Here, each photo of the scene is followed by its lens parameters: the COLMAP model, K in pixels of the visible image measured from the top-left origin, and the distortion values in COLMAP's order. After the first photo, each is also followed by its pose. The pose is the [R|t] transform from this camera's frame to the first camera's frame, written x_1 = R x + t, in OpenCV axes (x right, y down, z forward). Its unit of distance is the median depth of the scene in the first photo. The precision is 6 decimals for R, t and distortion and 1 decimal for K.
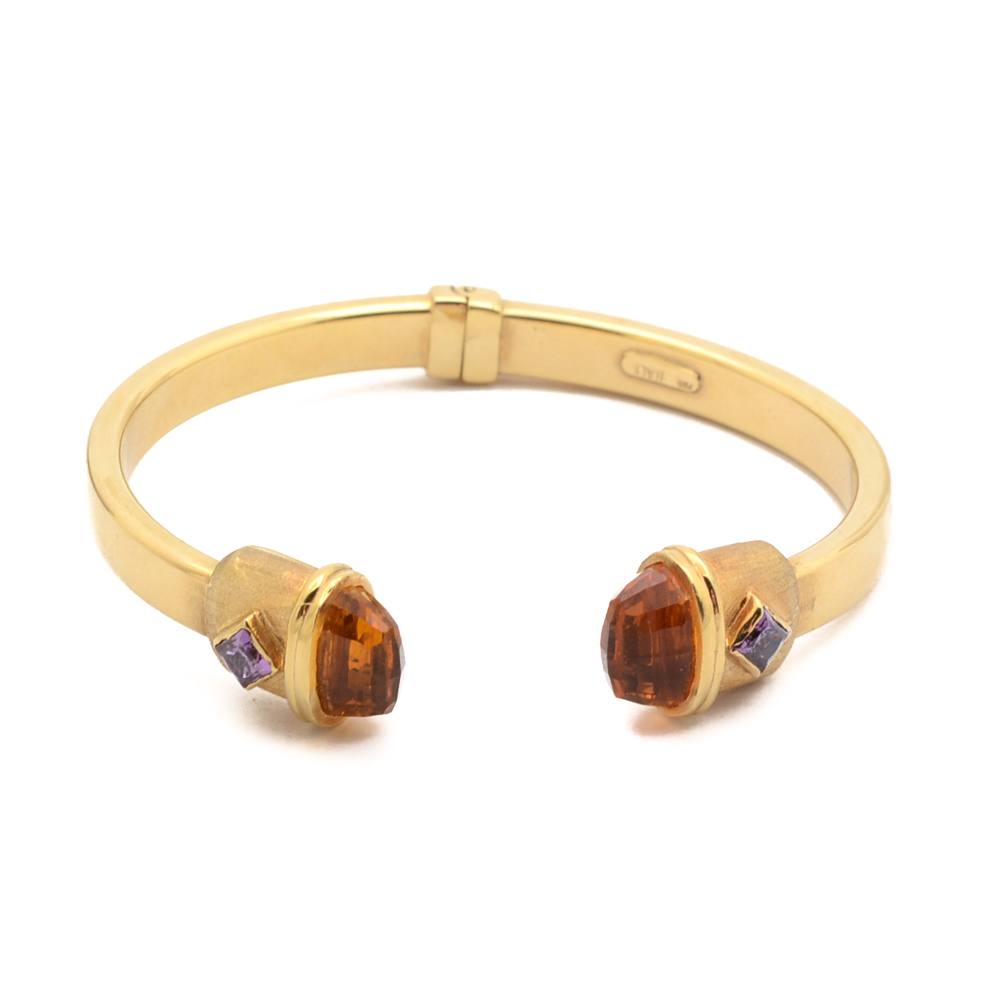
lens RADIAL K [[3637.2, 0, 500.5], [0, 3637.2, 499.4], [0, 0, 1]] dist [0.031685, 0.000000]
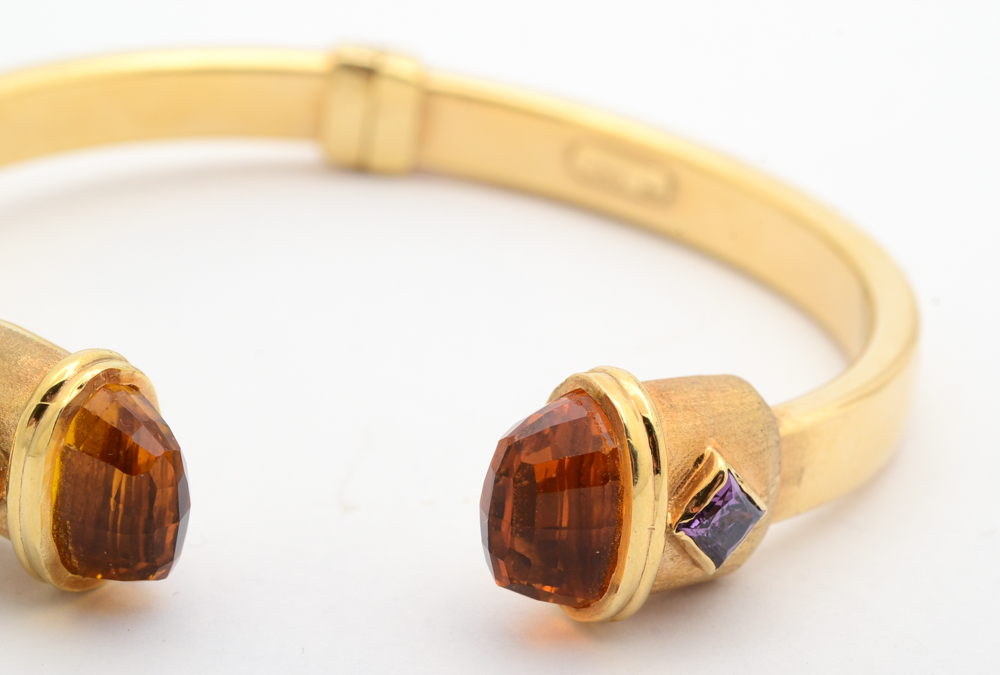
lens RADIAL K [[3283.2, 0, 499.0], [0, 3283.2, 338.4], [0, 0, 1]] dist [-0.120645, 0.000000]
pose [[0.996202, 0.086924, -0.005070, 0.030859], [-0.087037, 0.995762, -0.029710, 0.026871], [0.002466, 0.030039, 0.999546, 0.390746]]
